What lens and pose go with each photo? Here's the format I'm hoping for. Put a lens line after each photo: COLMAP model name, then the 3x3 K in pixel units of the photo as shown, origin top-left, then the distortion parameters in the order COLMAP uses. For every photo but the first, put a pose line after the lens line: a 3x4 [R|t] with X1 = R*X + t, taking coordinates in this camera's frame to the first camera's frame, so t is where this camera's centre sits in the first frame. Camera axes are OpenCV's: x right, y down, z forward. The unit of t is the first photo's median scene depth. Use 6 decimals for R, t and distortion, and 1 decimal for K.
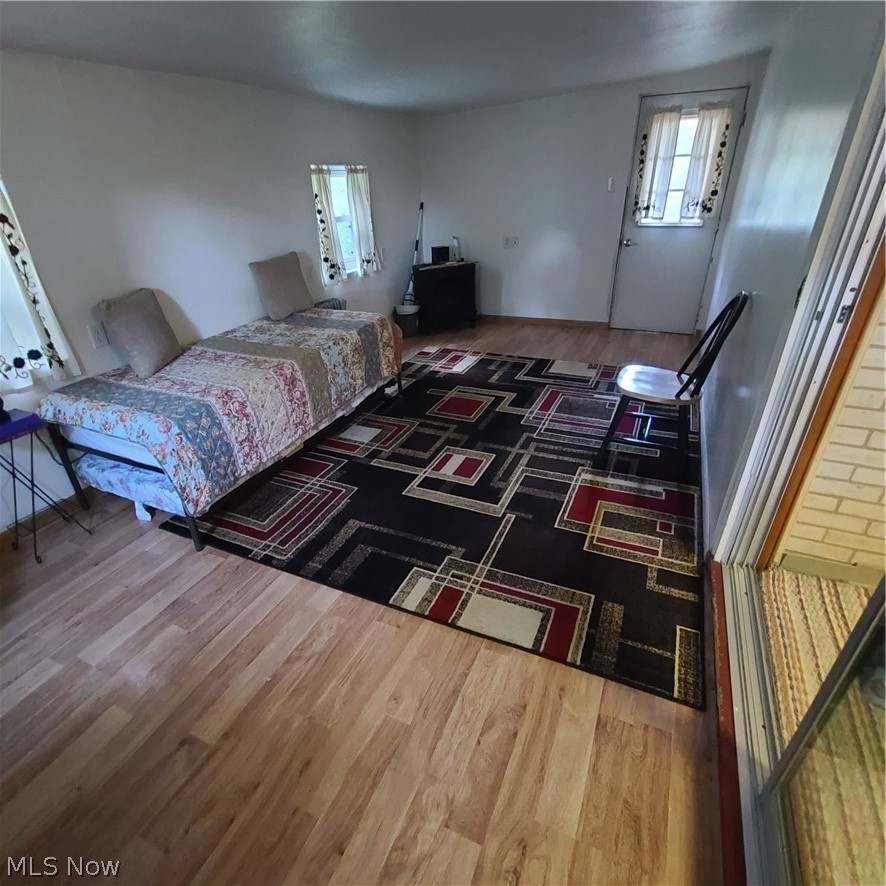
lens RADIAL K [[482.9, 0, 447.2], [0, 482.9, 446.4], [0, 0, 1]] dist [-0.003270, -0.001293]
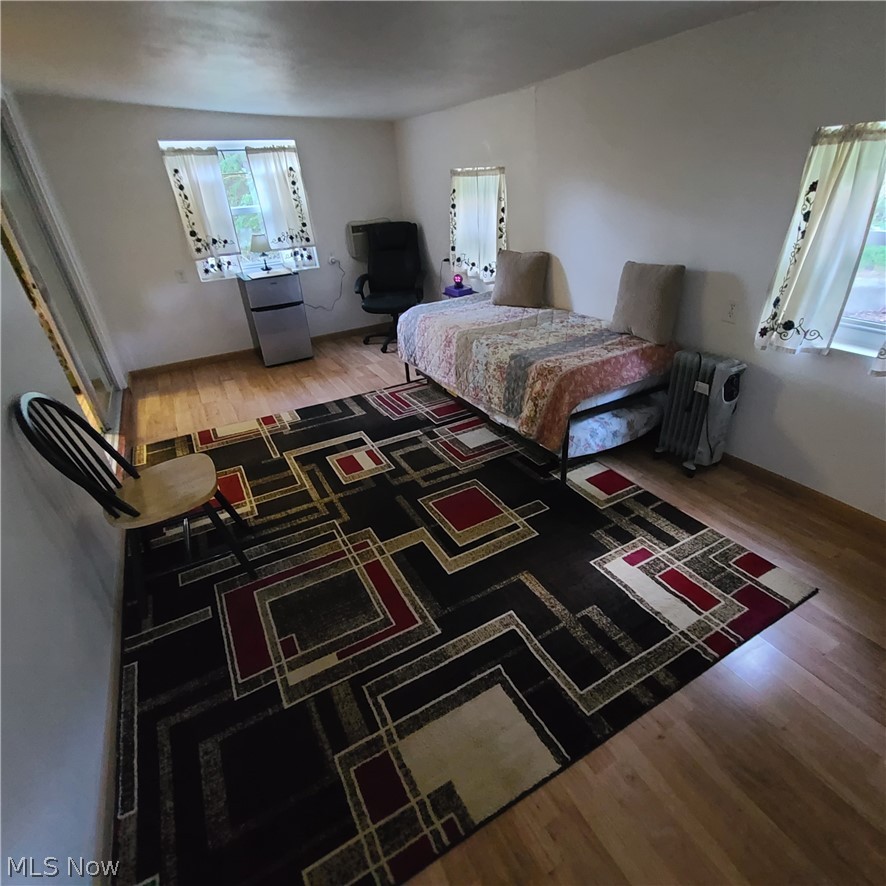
lens RADIAL K [[482.9, 0, 447.2], [0, 482.9, 446.4], [0, 0, 1]] dist [-0.003270, -0.001293]
pose [[-0.595901, 0.454019, -0.662396, 0.593119], [-0.311134, 0.629892, 0.711640, -0.794844], [0.740336, 0.630161, -0.234093, 1.355621]]
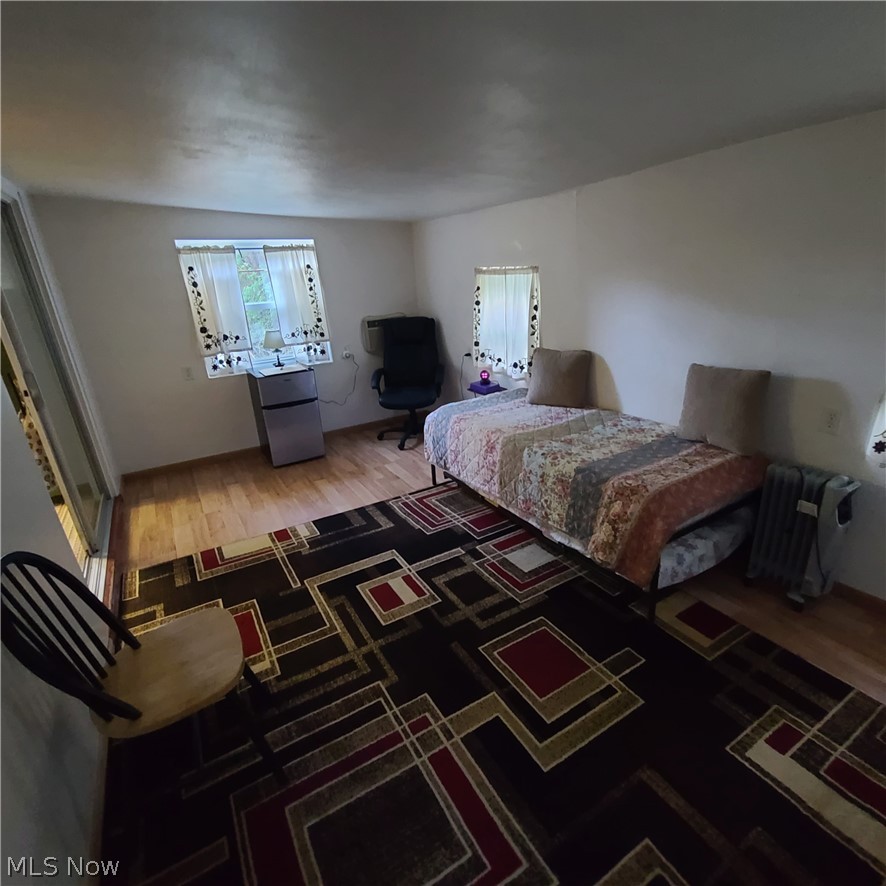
lens RADIAL K [[482.9, 0, 447.2], [0, 482.9, 446.4], [0, 0, 1]] dist [-0.003270, -0.001293]
pose [[-0.569259, 0.350196, -0.743846, 0.539000], [-0.322377, 0.737218, 0.593787, -0.719890], [0.756318, 0.577818, -0.306773, 1.174756]]
